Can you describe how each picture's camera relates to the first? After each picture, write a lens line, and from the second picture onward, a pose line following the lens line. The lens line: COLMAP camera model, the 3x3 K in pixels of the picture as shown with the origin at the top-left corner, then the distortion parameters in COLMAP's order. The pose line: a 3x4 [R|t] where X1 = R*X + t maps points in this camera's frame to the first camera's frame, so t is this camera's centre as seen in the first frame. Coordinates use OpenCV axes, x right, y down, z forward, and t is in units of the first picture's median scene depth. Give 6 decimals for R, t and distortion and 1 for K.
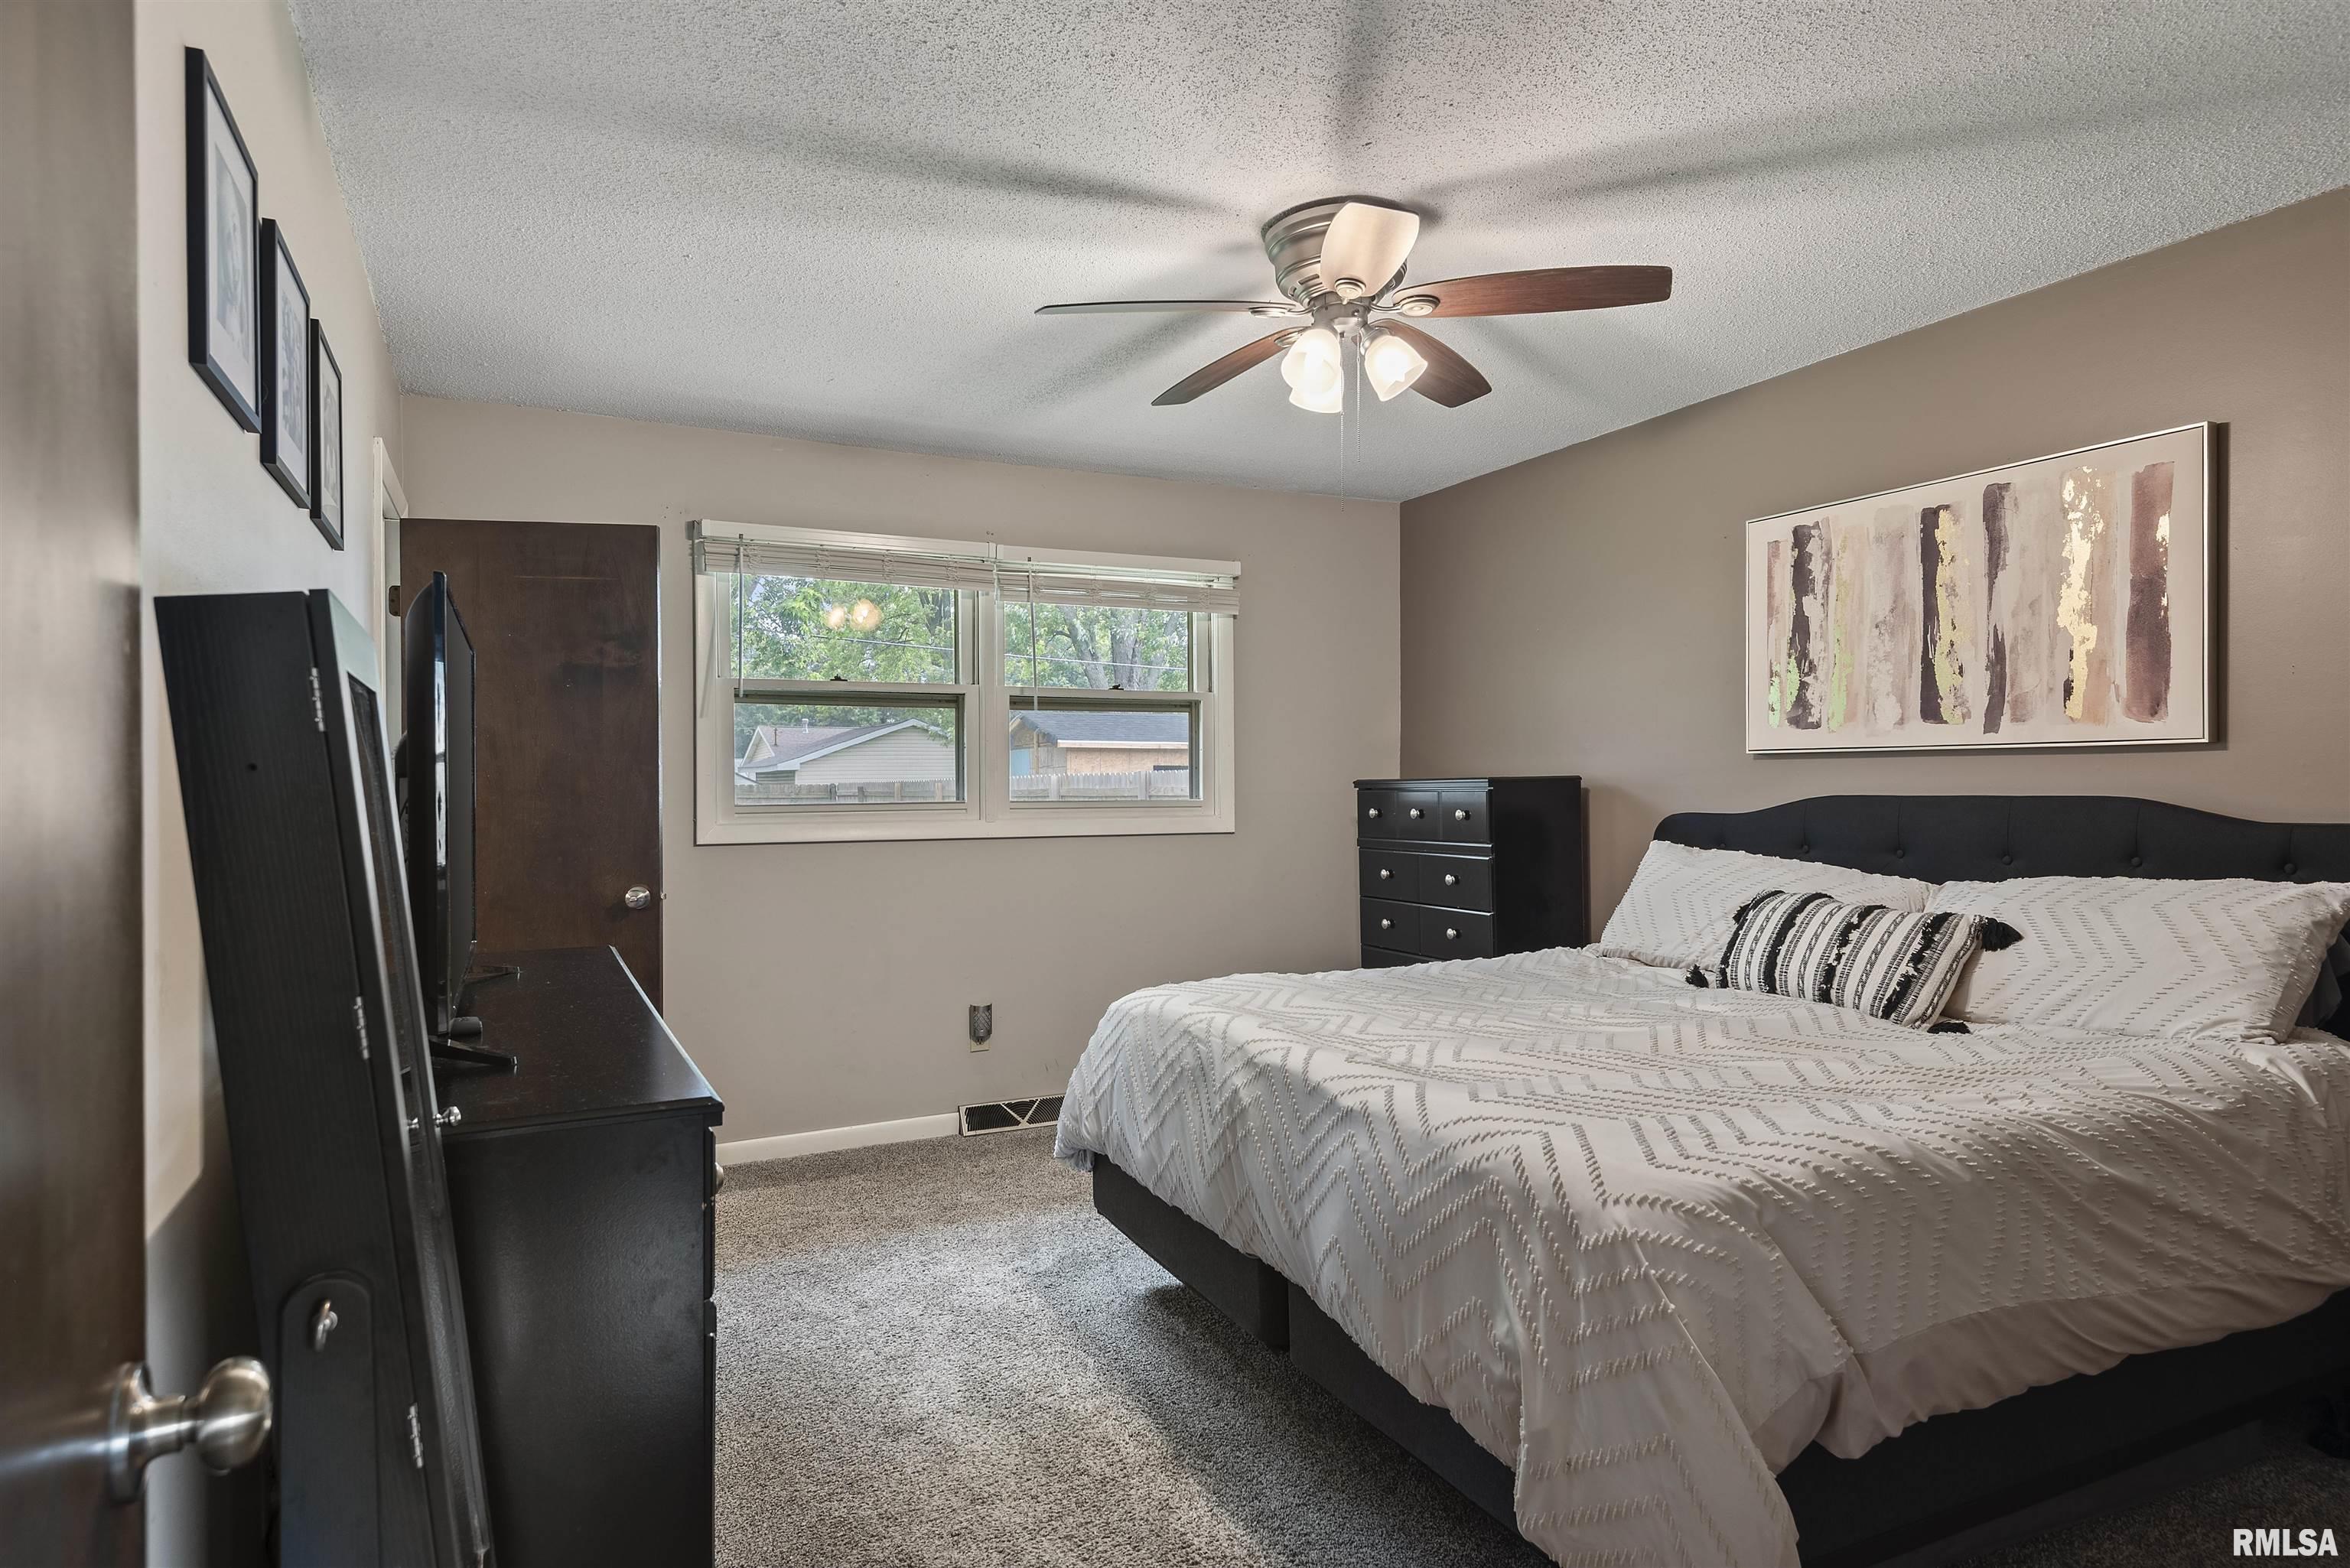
lens RADIAL K [[1330.5, 0, 1172.6], [0, 1330.5, 779.8], [0, 0, 1]] dist [0.041888, -0.026415]
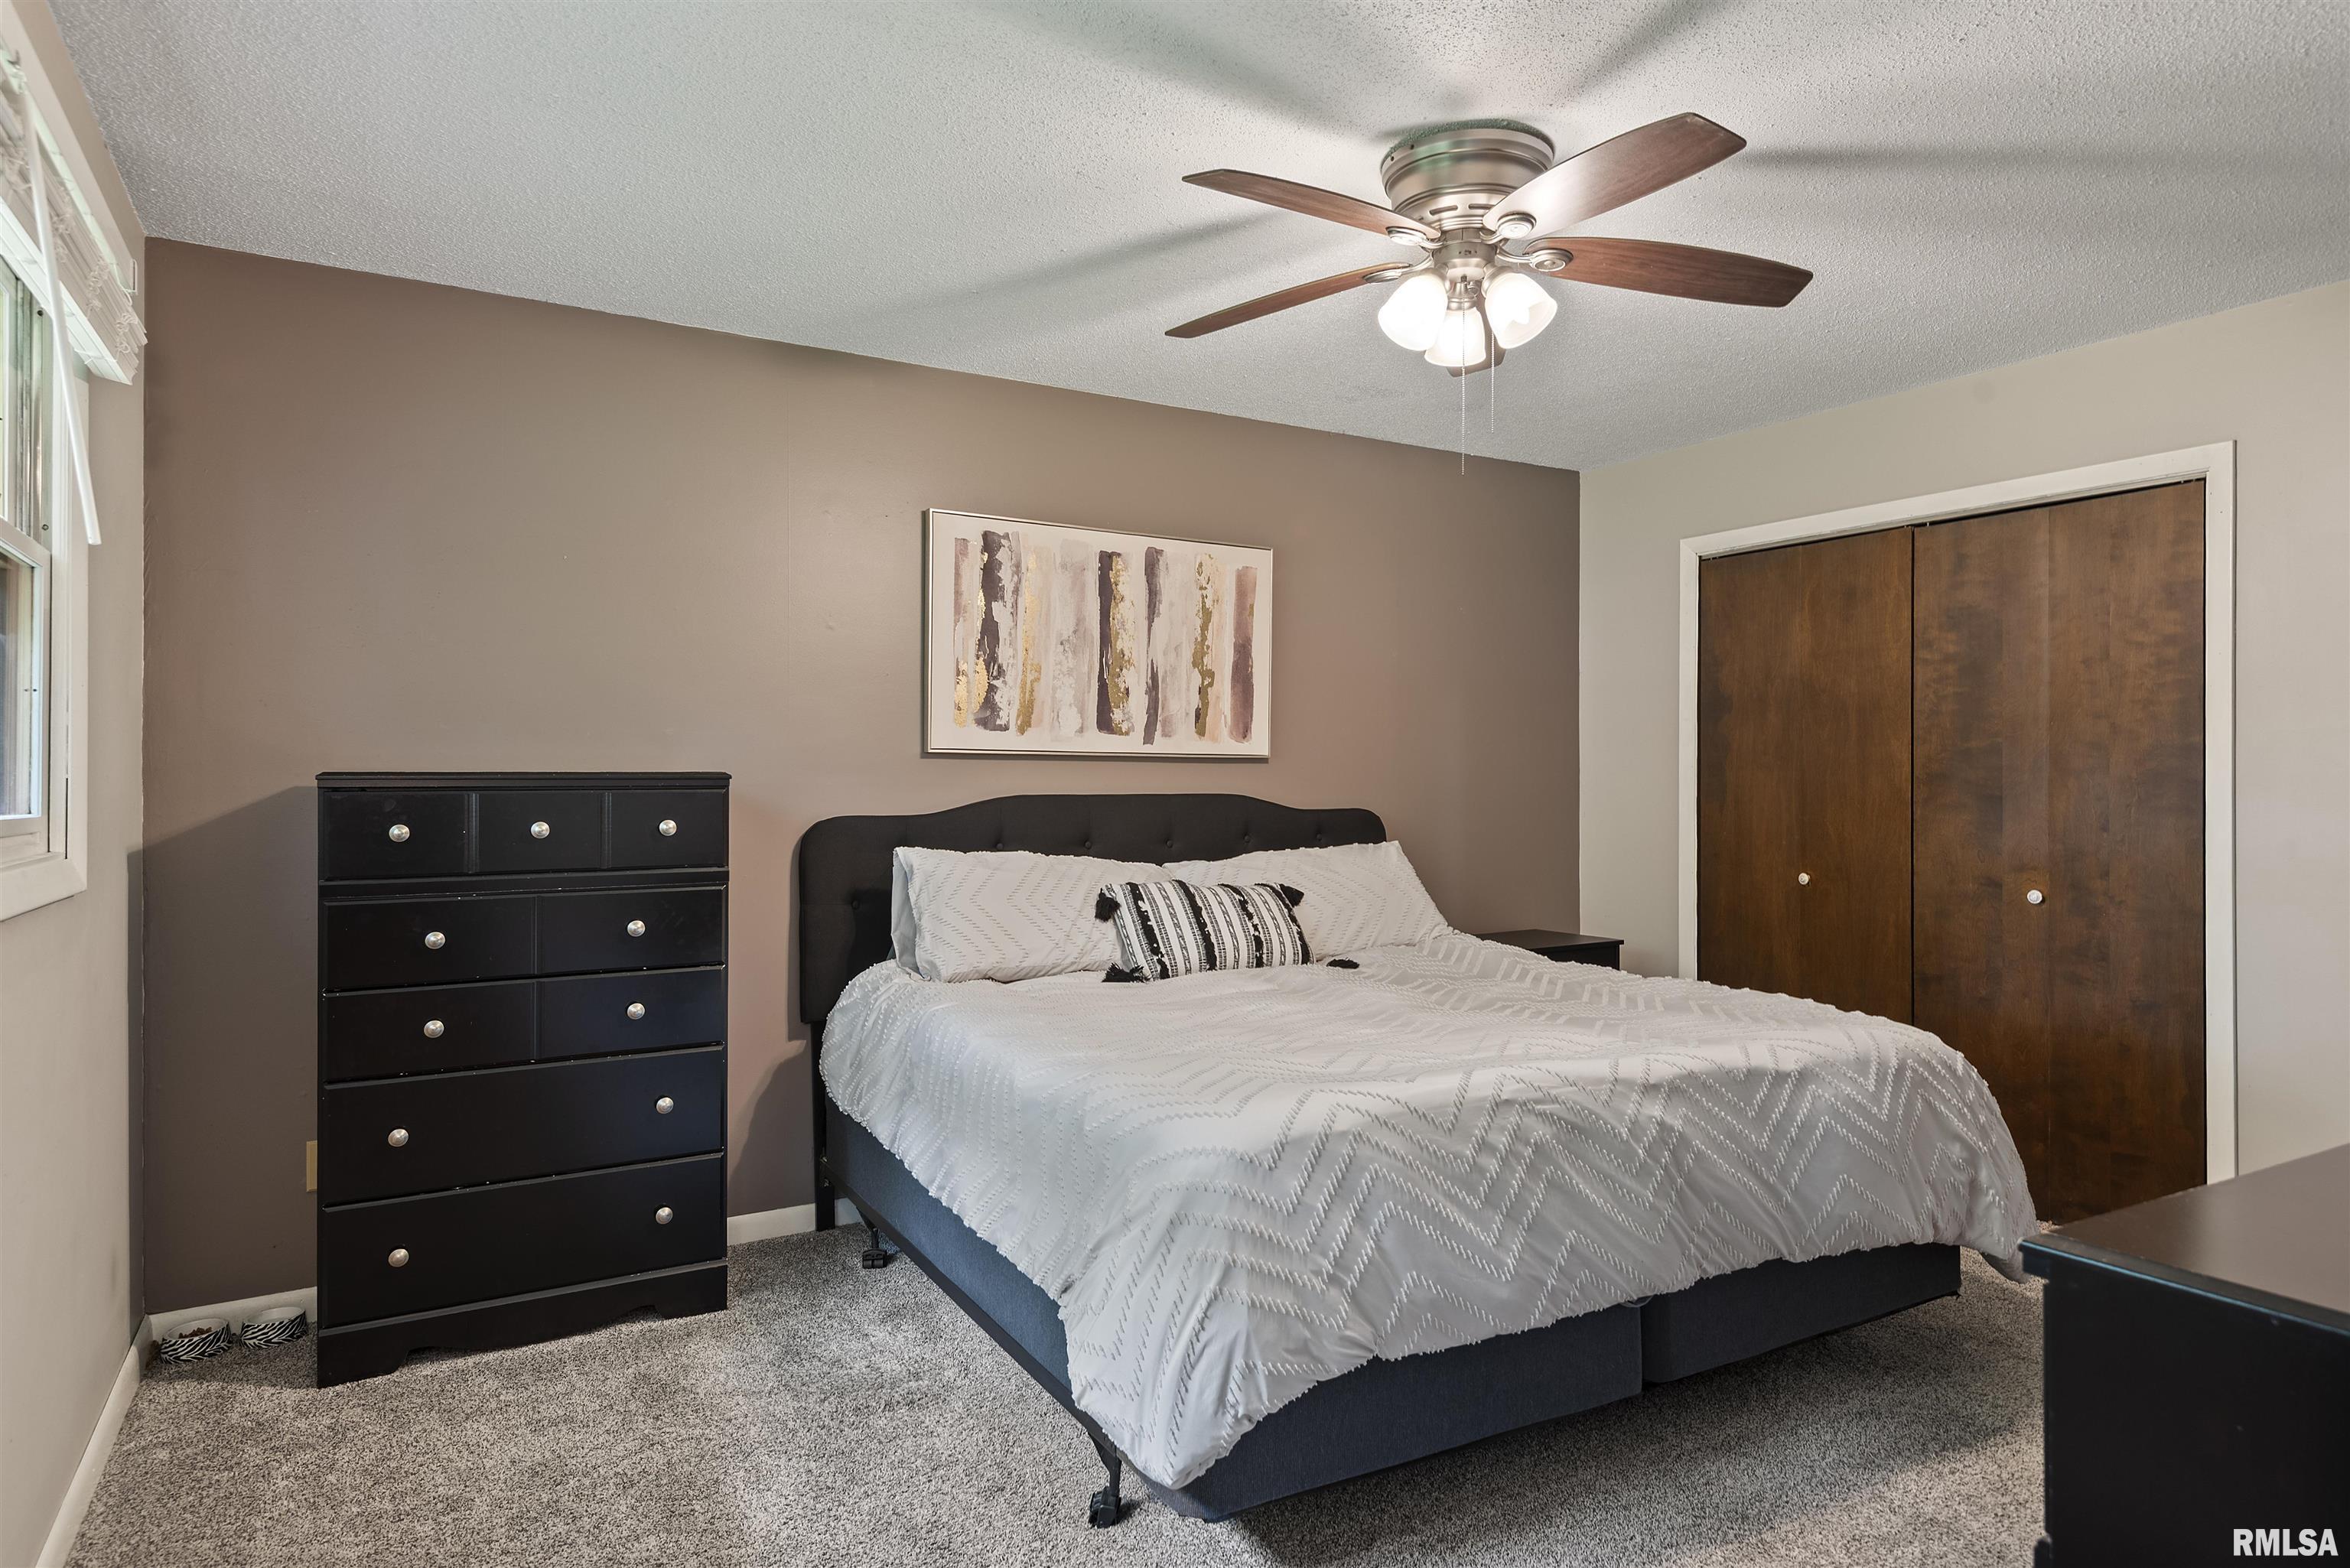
lens RADIAL K [[1330.5, 0, 1172.6], [0, 1330.5, 779.8], [0, 0, 1]] dist [0.041888, -0.026415]
pose [[-0.079669, 0.009131, 0.996780, -0.601863], [-0.004188, 0.999946, -0.009495, 0.009695], [-0.996813, -0.004930, -0.079627, 1.020687]]
